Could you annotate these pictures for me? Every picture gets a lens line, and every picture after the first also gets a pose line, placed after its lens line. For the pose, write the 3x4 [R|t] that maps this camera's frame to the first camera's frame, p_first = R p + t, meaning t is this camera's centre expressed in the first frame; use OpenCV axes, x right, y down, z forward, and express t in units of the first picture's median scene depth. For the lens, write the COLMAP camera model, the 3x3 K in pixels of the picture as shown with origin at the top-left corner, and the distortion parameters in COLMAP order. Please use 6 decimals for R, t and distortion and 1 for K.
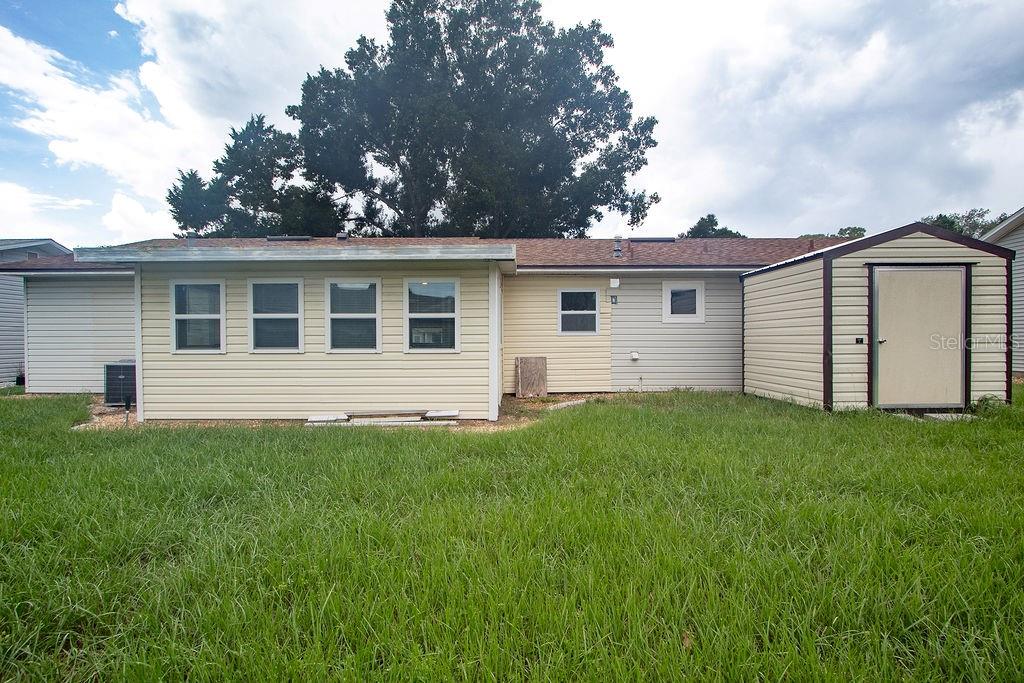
lens RADIAL K [[475.1, 0, 510.8], [0, 475.1, 343.2], [0, 0, 1]] dist [-0.017788, 0.002833]
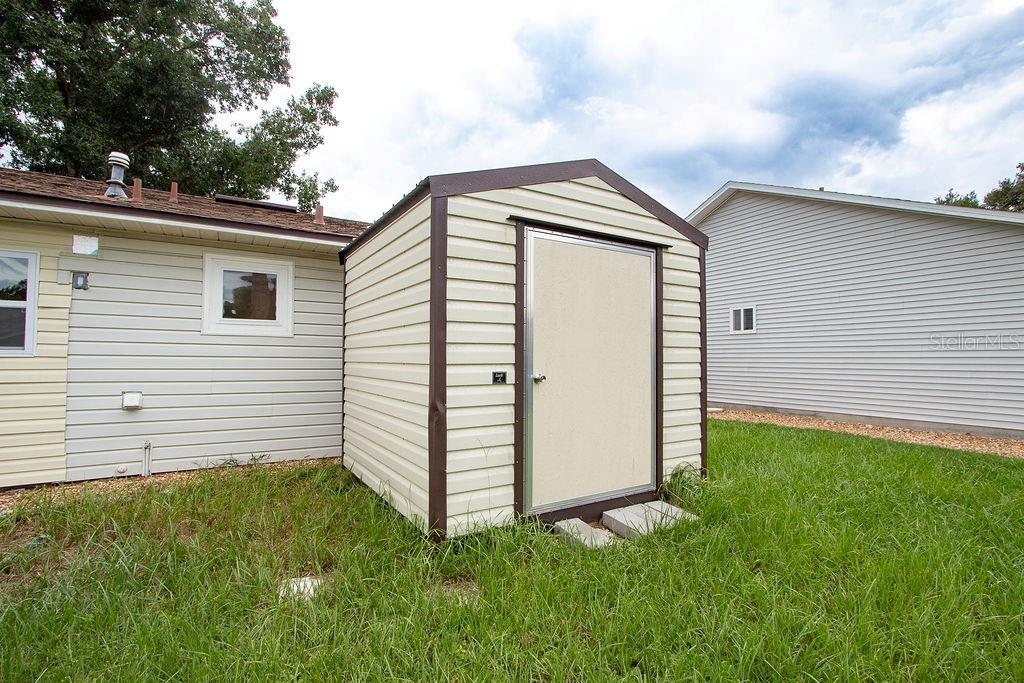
lens RADIAL K [[475.1, 0, 510.8], [0, 475.1, 343.2], [0, 0, 1]] dist [-0.017788, 0.002833]
pose [[0.843616, 0.026837, 0.536277, 0.328247], [-0.004617, 0.999076, -0.042734, -0.012864], [-0.536928, 0.033575, 0.842960, 0.392932]]
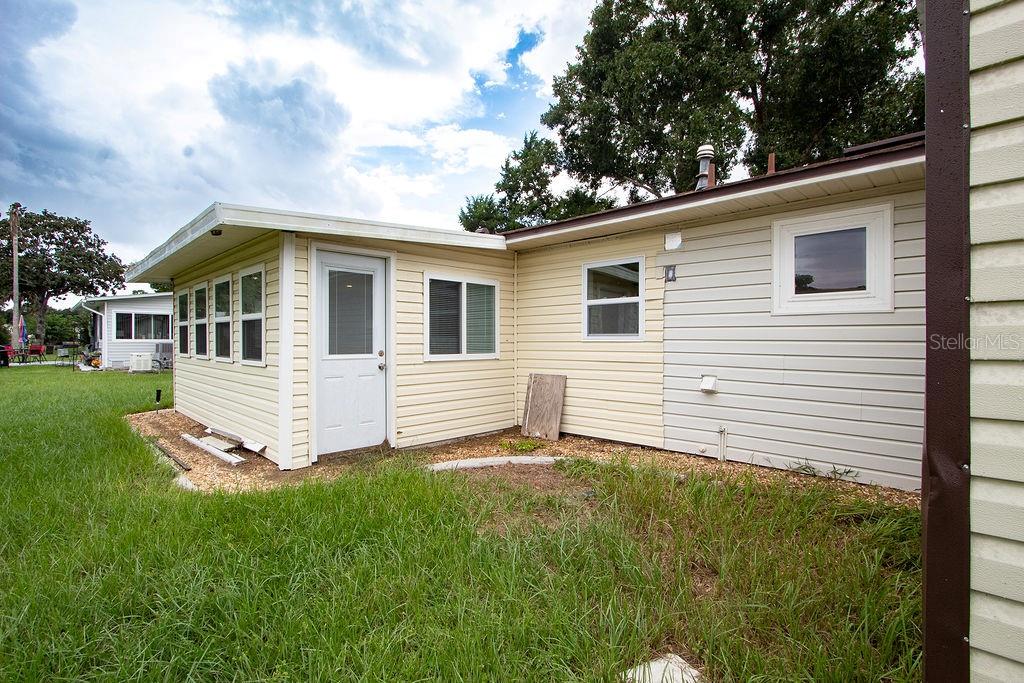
lens RADIAL K [[470.2, 0, 512.0], [0, 470.2, 341.5], [0, 0, 1]] dist [-0.020704, 0.000452]
pose [[0.715442, 0.008649, -0.698618, 0.453206], [-0.010728, 0.999941, 0.001394, -0.015727], [0.698589, 0.006498, 0.715493, 0.512578]]
